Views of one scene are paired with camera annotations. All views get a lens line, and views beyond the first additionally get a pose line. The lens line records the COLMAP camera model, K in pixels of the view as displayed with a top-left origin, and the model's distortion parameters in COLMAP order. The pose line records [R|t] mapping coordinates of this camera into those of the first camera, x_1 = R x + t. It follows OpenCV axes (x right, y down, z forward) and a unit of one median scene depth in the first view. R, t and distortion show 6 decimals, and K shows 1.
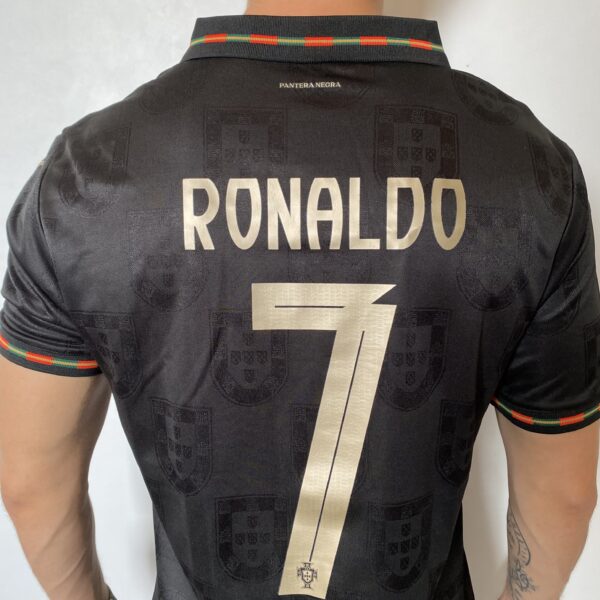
lens RADIAL K [[615.6, 0, 300.0], [0, 615.6, 300.0], [0, 0, 1]] dist [0.147697, -0.709283]
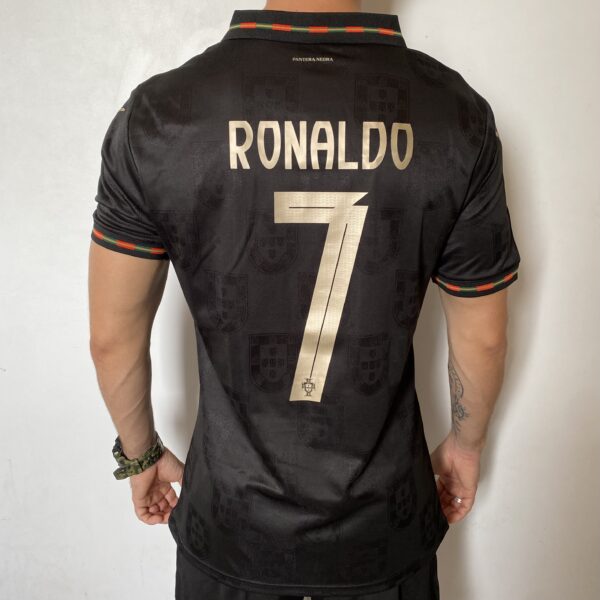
lens RADIAL K [[615.6, 0, 300.0], [0, 615.6, 300.0], [0, 0, 1]] dist [0.147697, -0.709283]
pose [[0.999299, -0.000610, 0.037442, -0.069602], [-0.002239, 0.997104, 0.076020, 0.120163], [-0.037380, -0.076051, 0.996403, -0.531896]]
